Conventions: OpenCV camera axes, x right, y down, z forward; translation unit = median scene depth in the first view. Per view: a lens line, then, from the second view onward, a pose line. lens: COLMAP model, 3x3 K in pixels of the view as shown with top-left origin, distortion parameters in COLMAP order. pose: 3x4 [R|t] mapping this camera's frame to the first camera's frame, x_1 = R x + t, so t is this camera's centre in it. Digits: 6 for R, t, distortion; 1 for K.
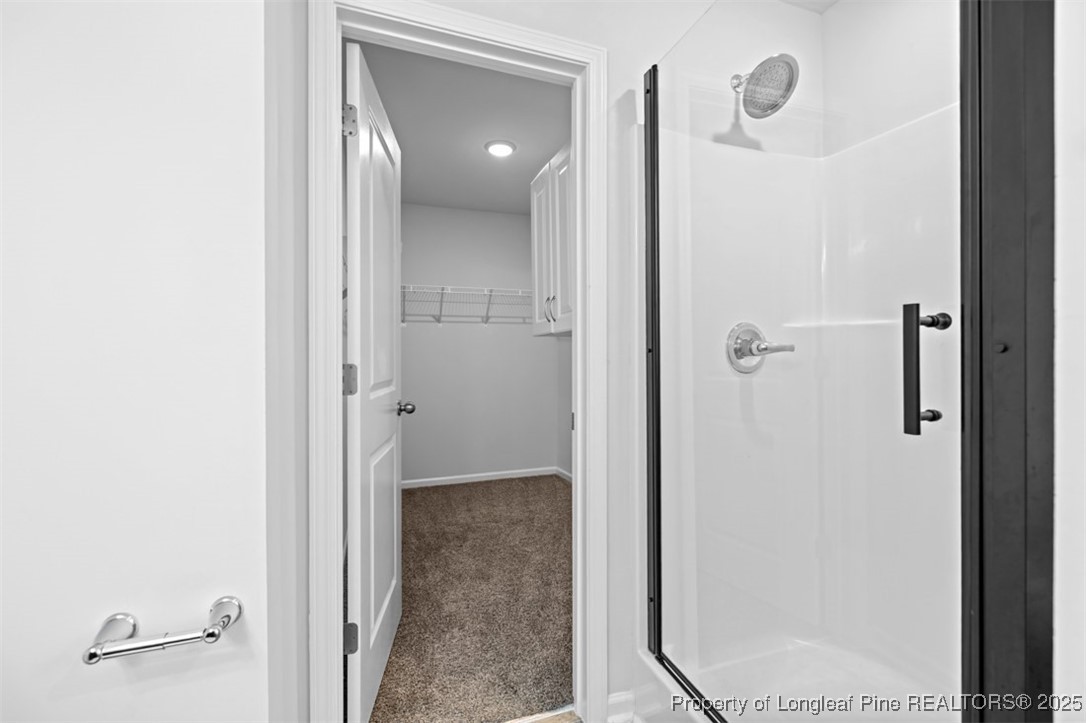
lens RADIAL K [[451.9, 0, 541.7], [0, 451.9, 355.4], [0, 0, 1]] dist [-0.000222, 0.000013]
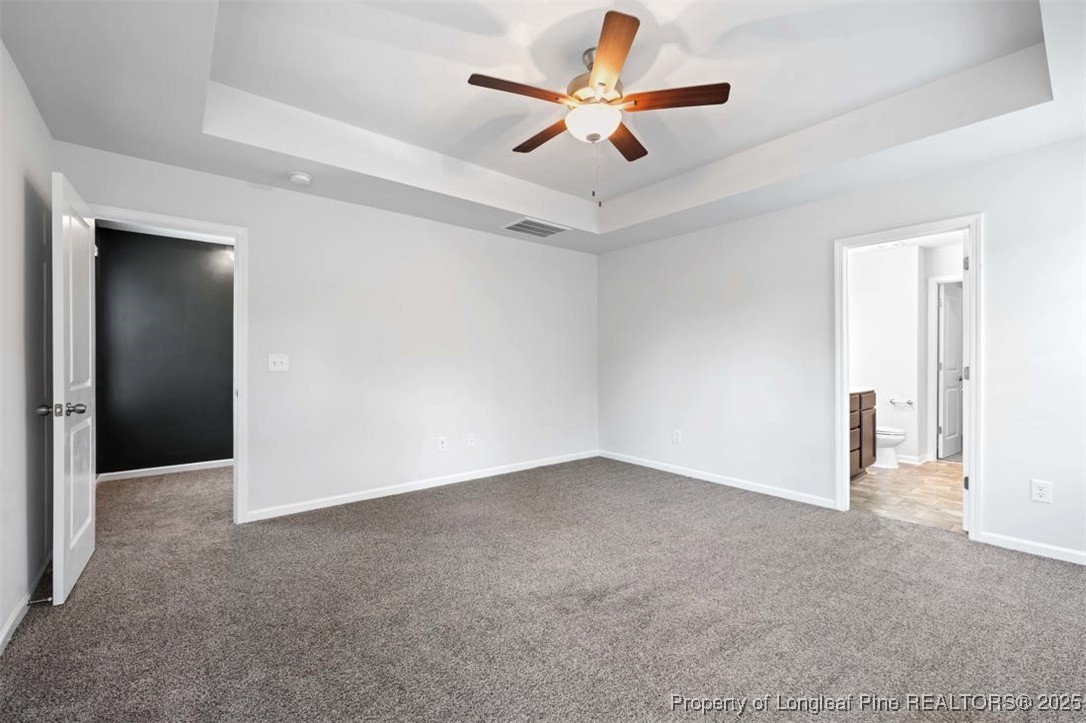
lens RADIAL K [[453.1, 0, 543.0], [0, 453.1, 361.5], [0, 0, 1]] dist [0.000443, 0.000040]
pose [[0.333538, 0.005498, -0.942721, 2.041104], [-0.002071, 0.999985, 0.005099, -0.008529], [0.942735, 0.000251, 0.333544, -3.411880]]
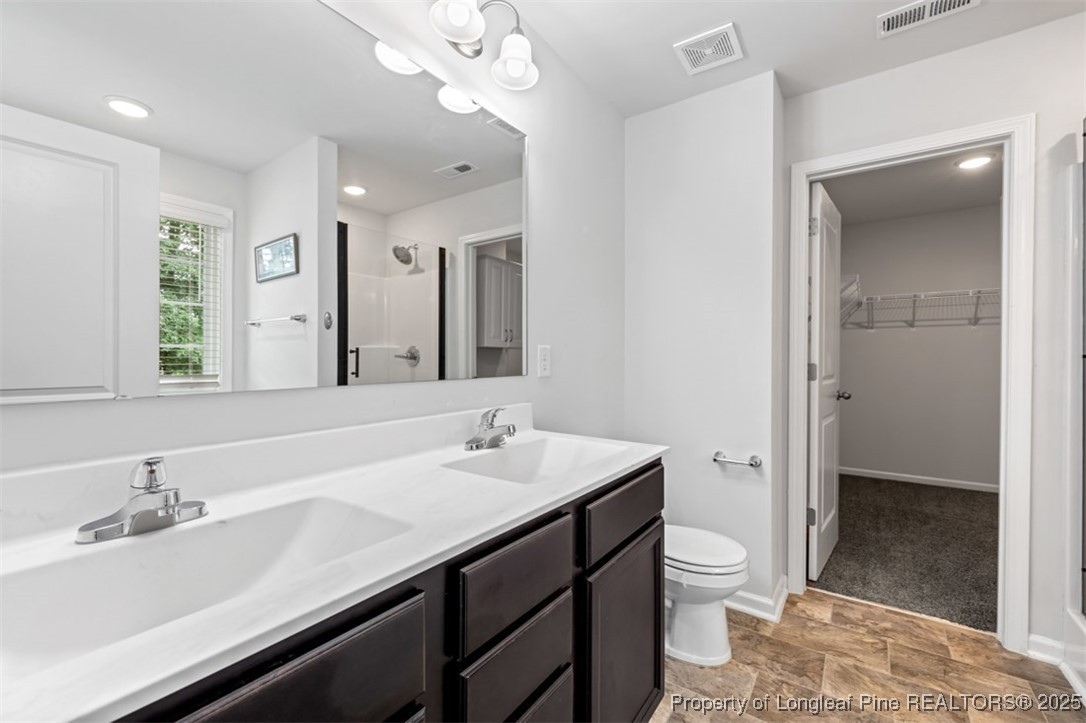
lens RADIAL K [[453.1, 0, 543.0], [0, 453.1, 361.5], [0, 0, 1]] dist [0.000443, 0.000040]
pose [[0.570749, 0.011136, -0.821049, 0.397917], [-0.003783, 0.999933, 0.010933, -0.004533], [0.821116, -0.003134, 0.570752, -0.812052]]
